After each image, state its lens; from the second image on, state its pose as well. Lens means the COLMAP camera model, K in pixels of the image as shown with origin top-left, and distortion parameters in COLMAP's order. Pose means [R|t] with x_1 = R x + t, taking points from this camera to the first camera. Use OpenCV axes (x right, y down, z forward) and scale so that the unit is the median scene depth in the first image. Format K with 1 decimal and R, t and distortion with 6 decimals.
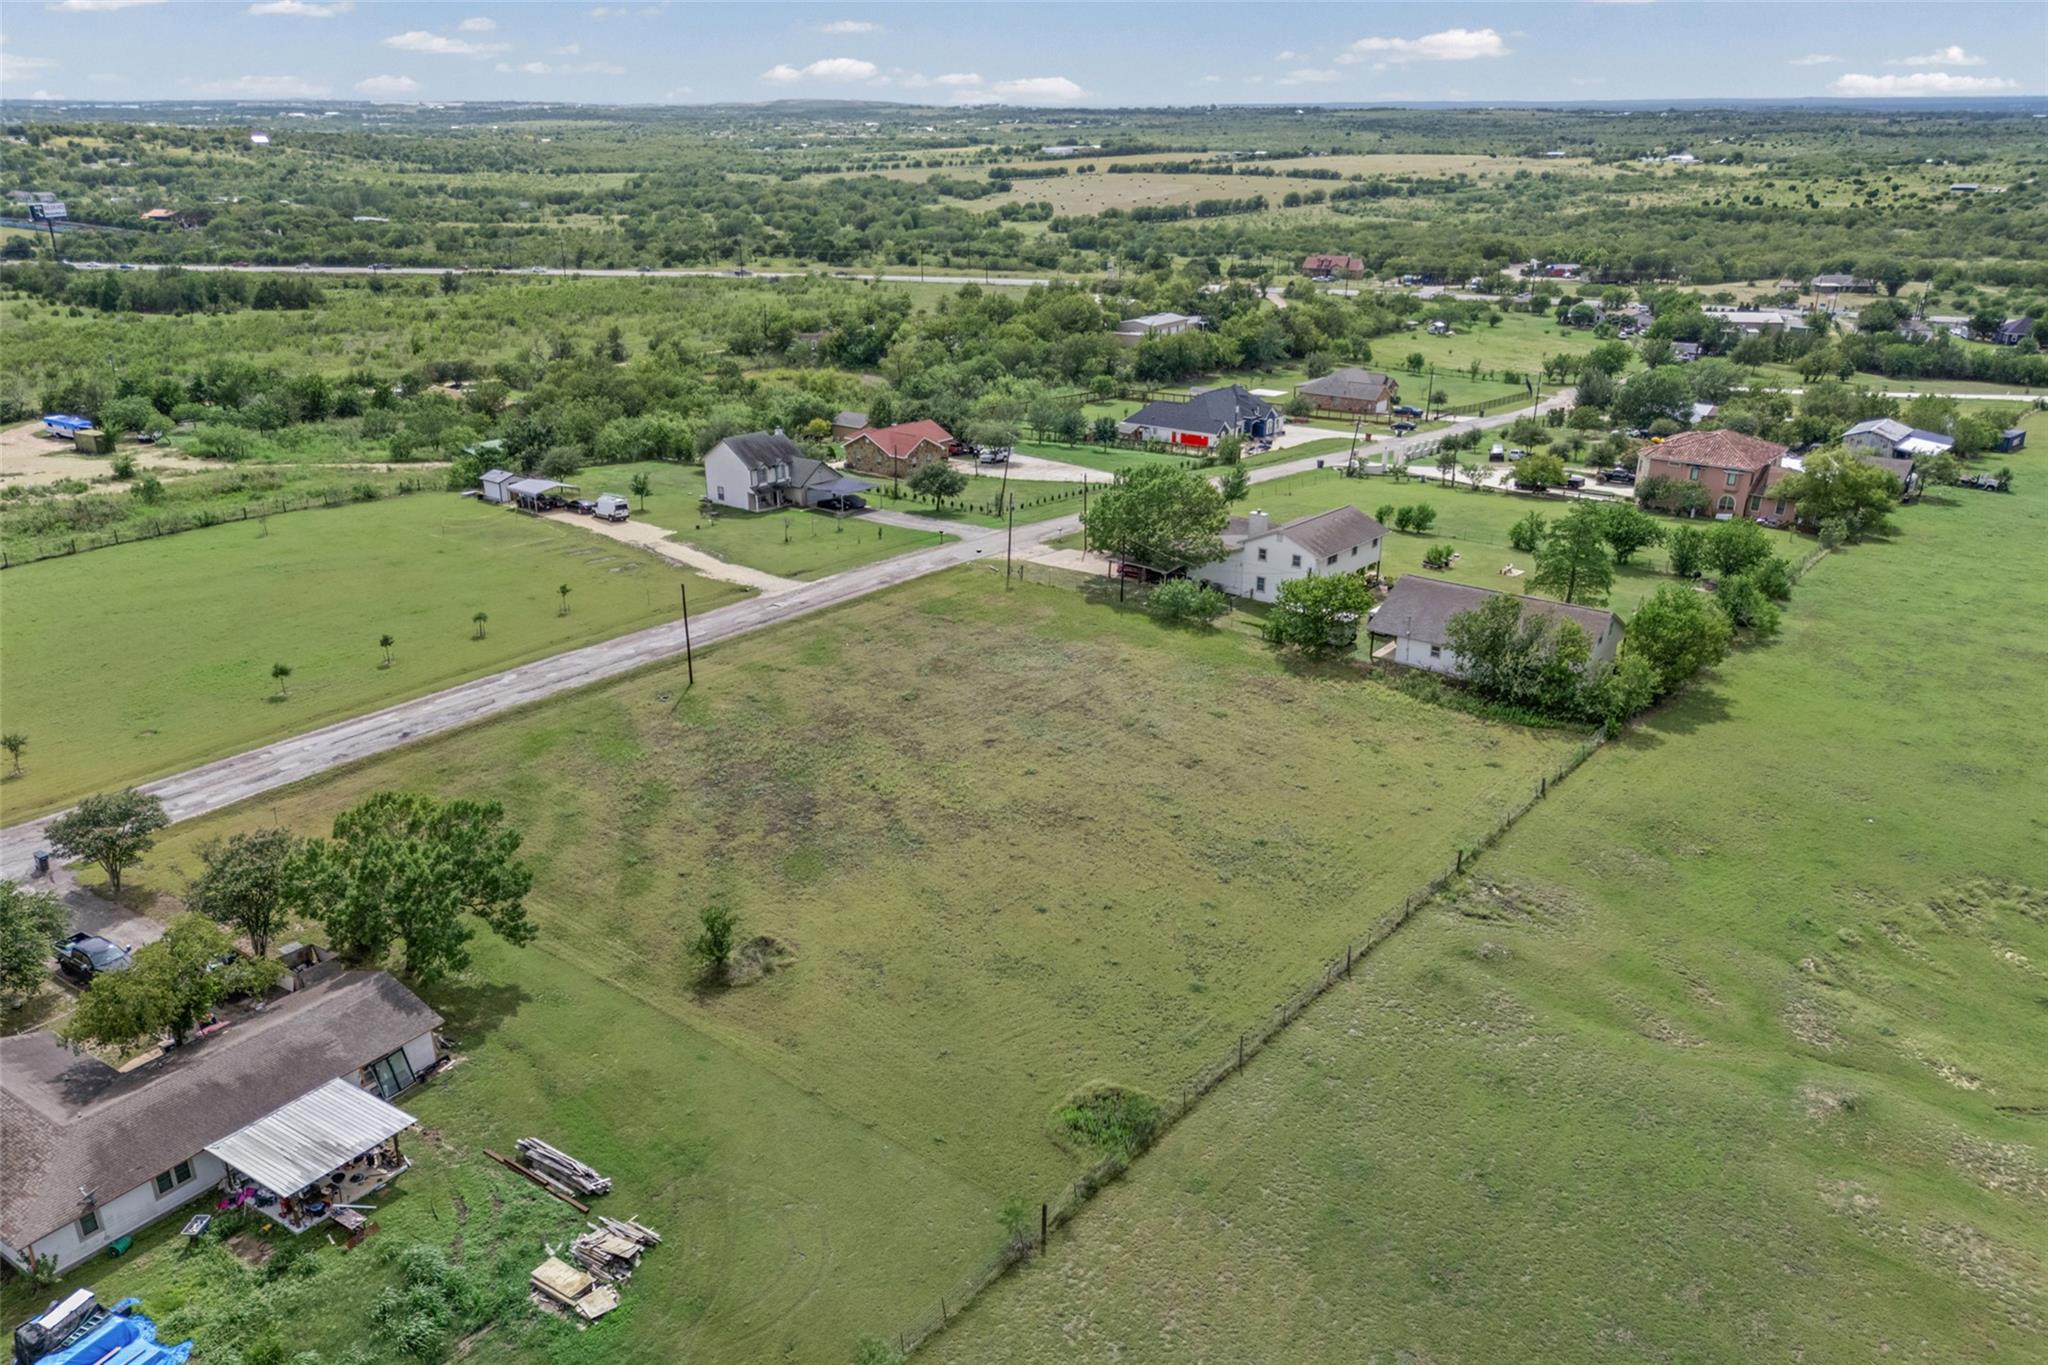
lens RADIAL K [[1514.0, 0, 1025.0], [0, 1514.0, 736.1], [0, 0, 1]] dist [0.079421, -0.081982]
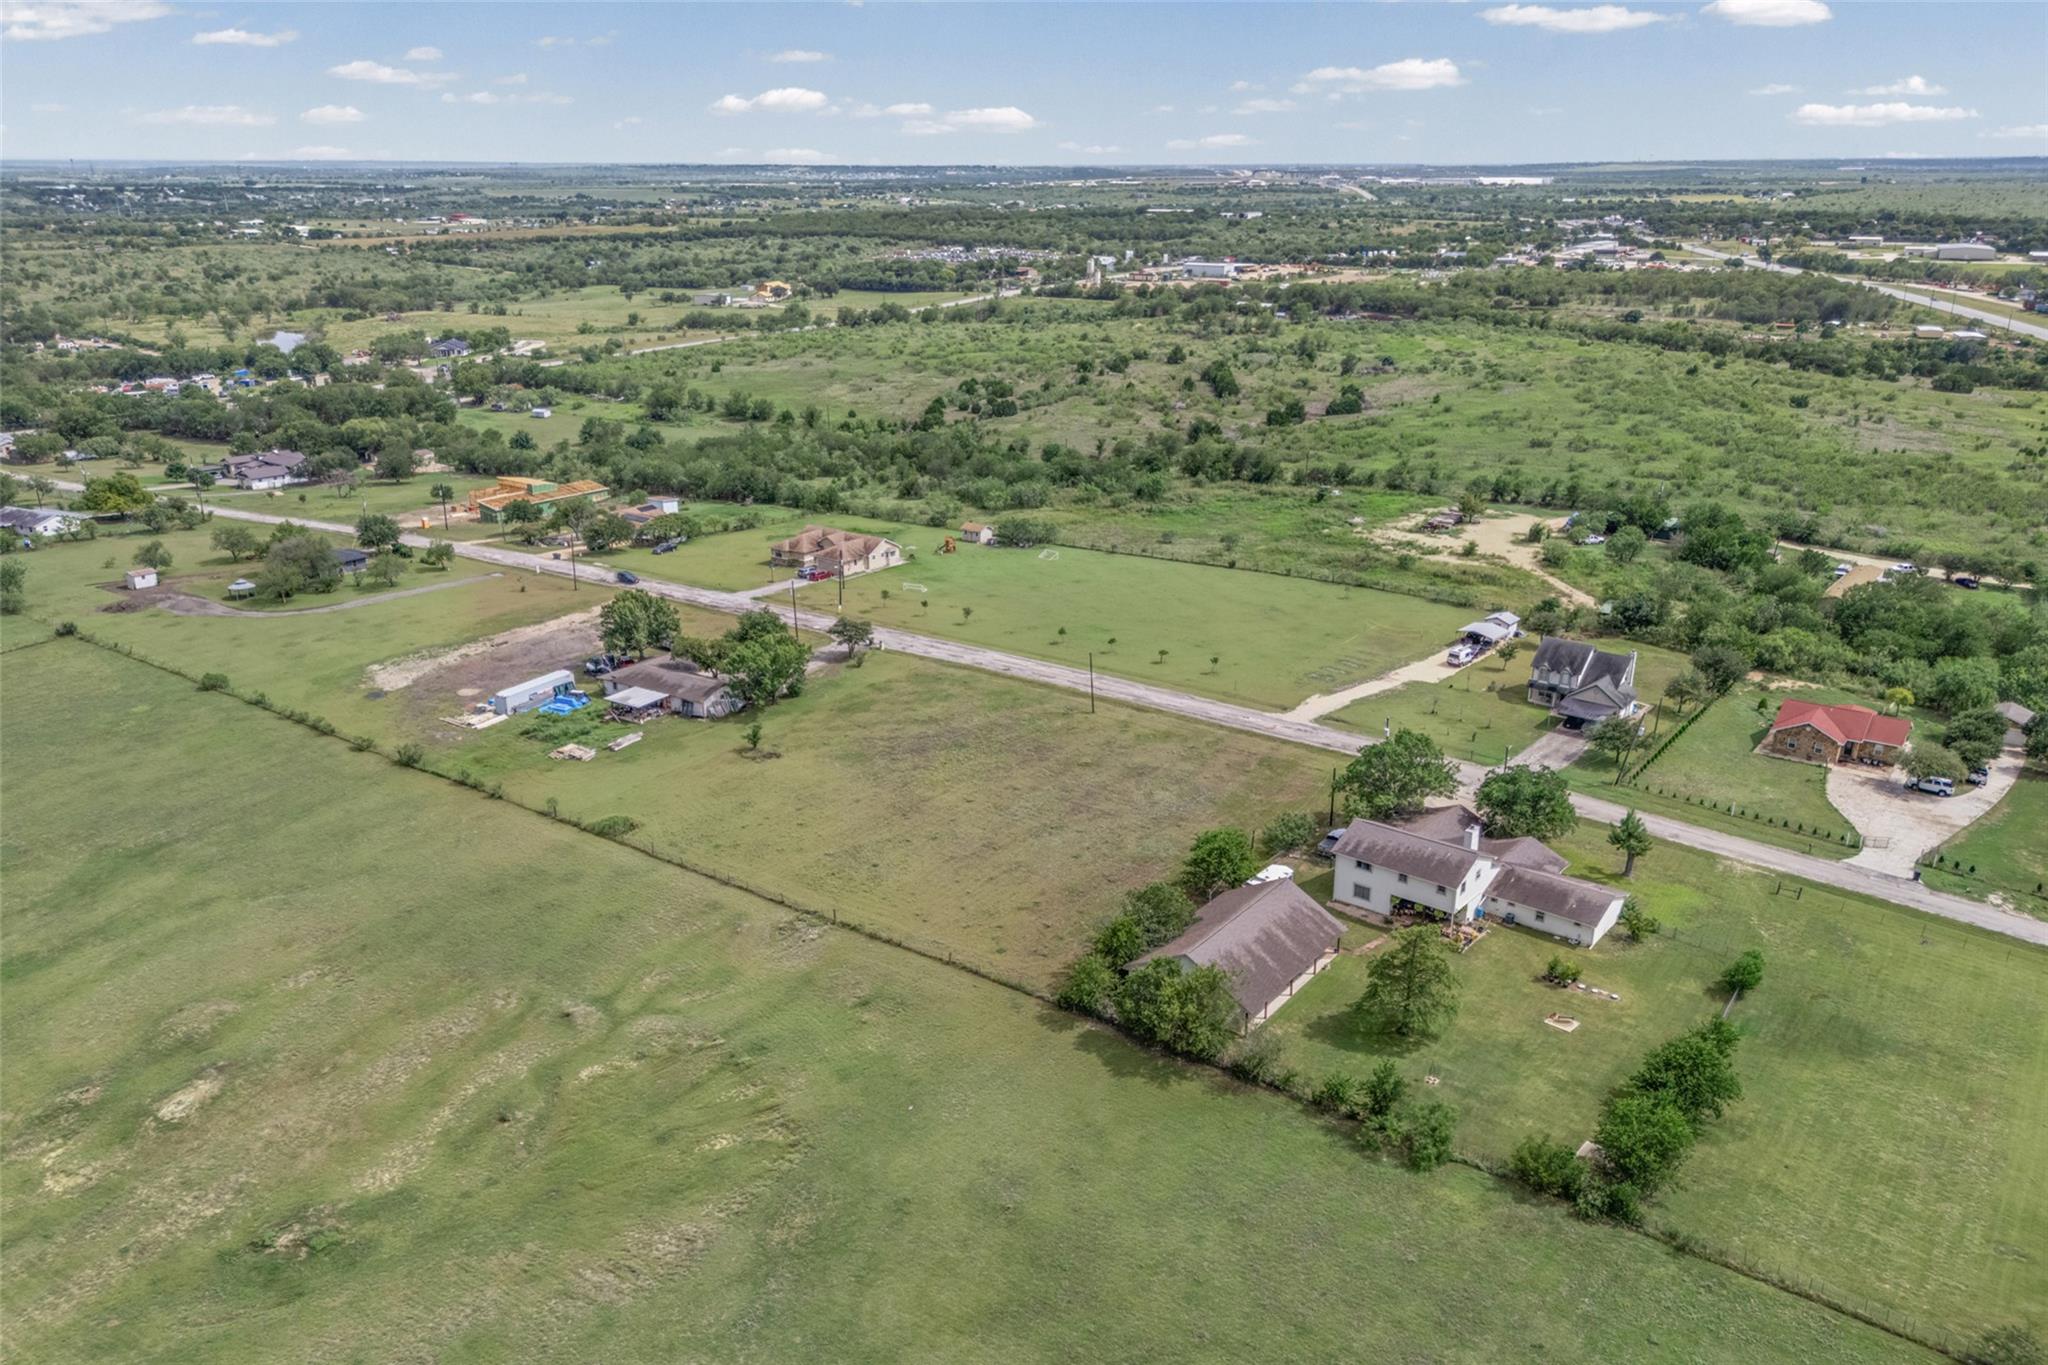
lens RADIAL K [[1514.0, 0, 1025.0], [0, 1514.0, 736.1], [0, 0, 1]] dist [0.079421, -0.081982]
pose [[0.024043, 0.351402, -0.935916, 1.279712], [-0.376988, 0.870258, 0.317066, -0.490170], [0.925906, 0.345206, 0.153398, 0.678822]]
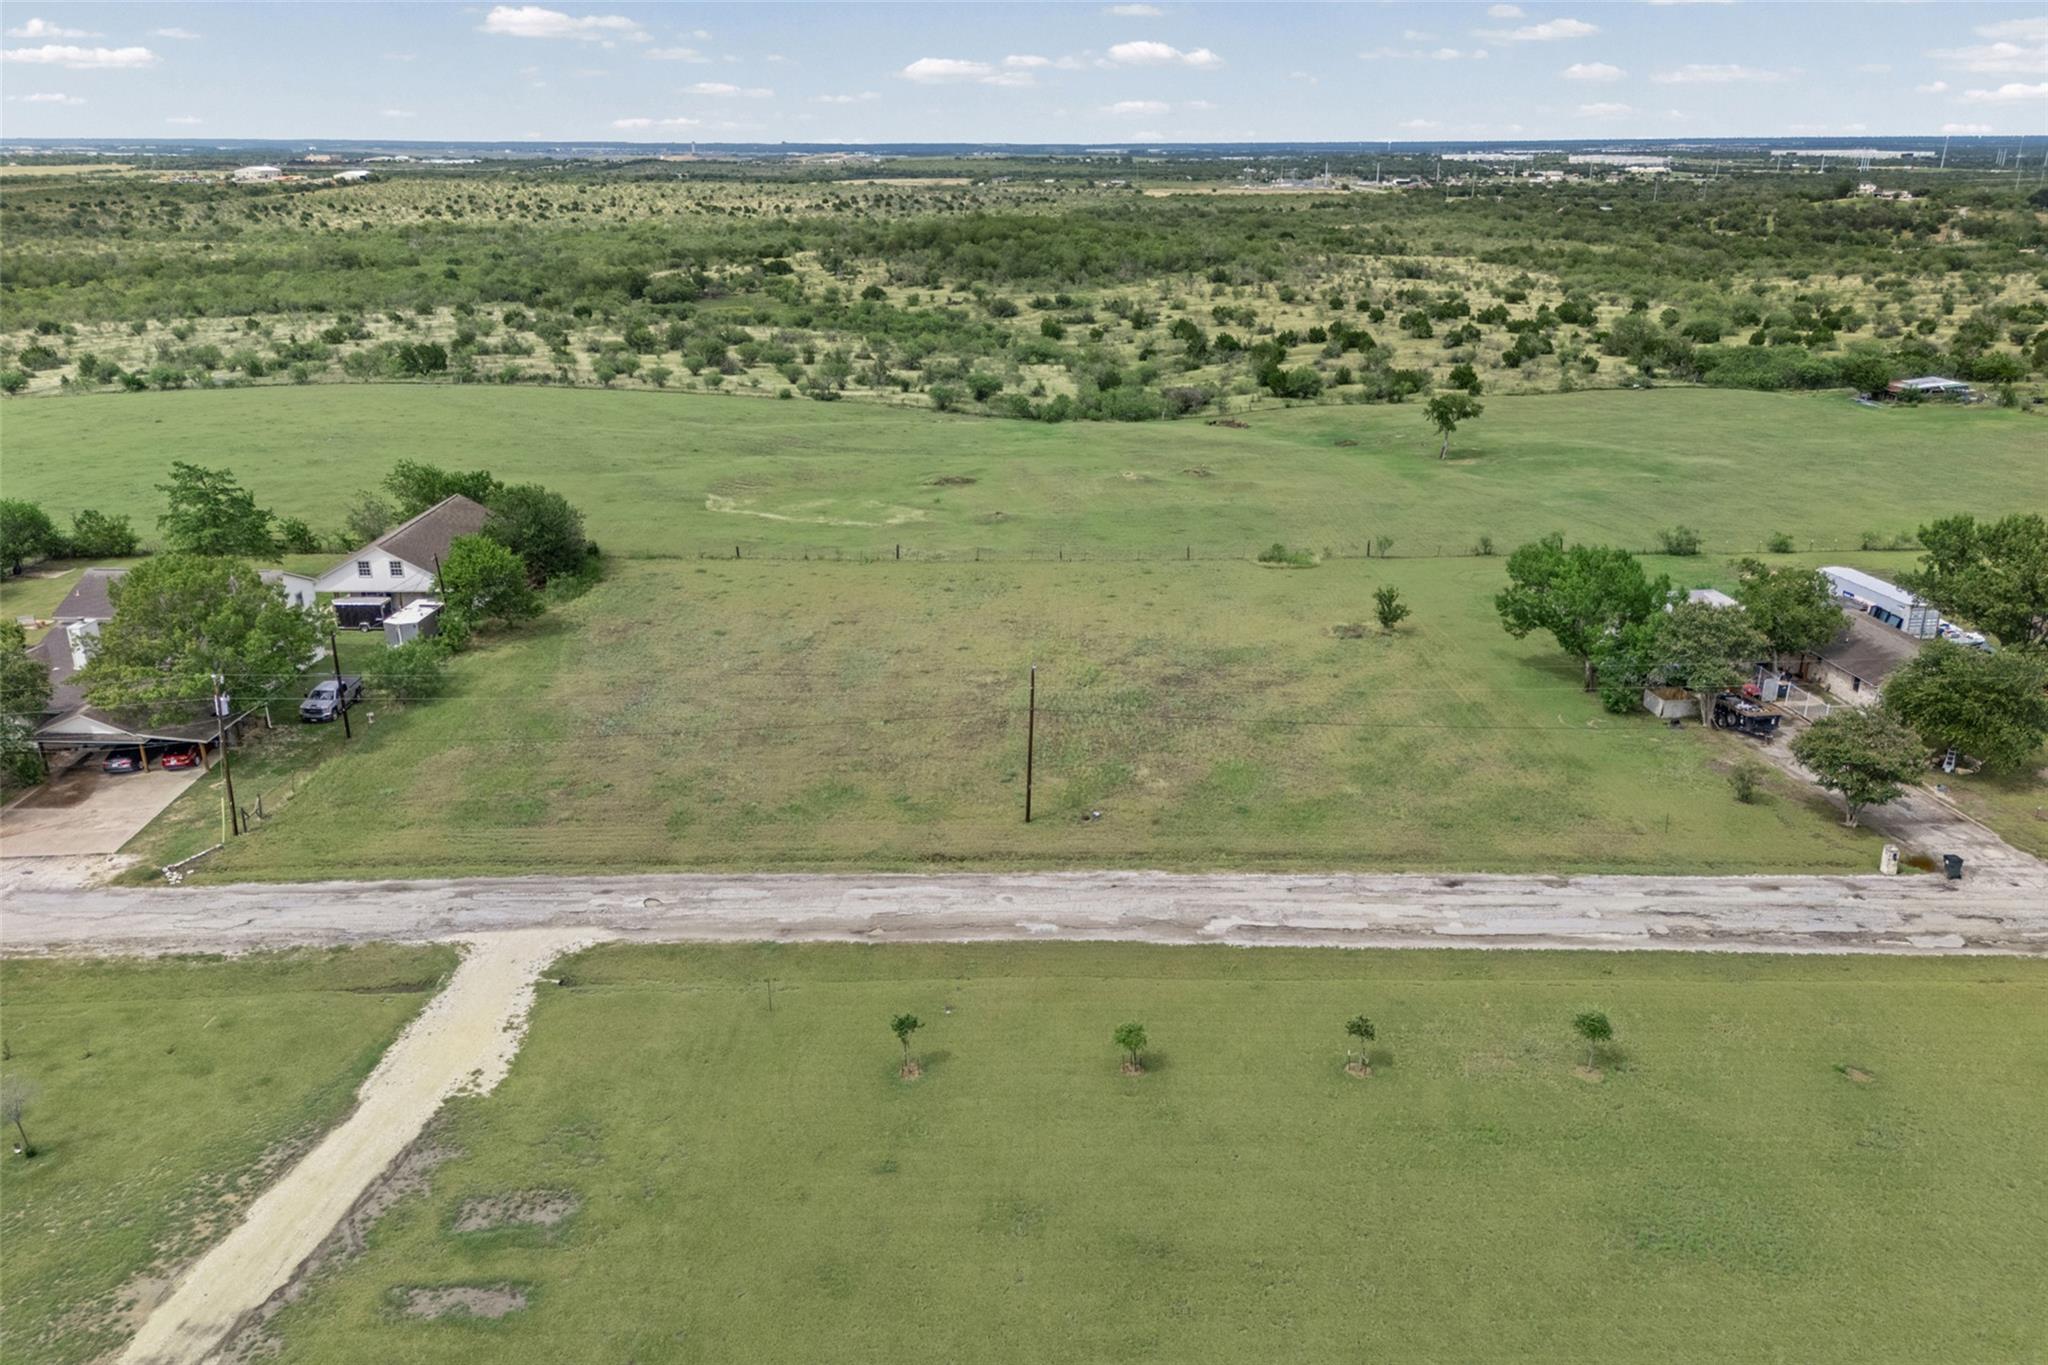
lens RADIAL K [[1515.3, 0, 1025.9], [0, 1515.3, 689.3], [0, 0, 1]] dist [0.064979, -0.059799]
pose [[-0.633797, -0.260444, 0.728334, -0.668574], [0.297205, 0.787329, 0.540169, -0.424936], [-0.714122, 0.558822, -0.421602, 1.226101]]
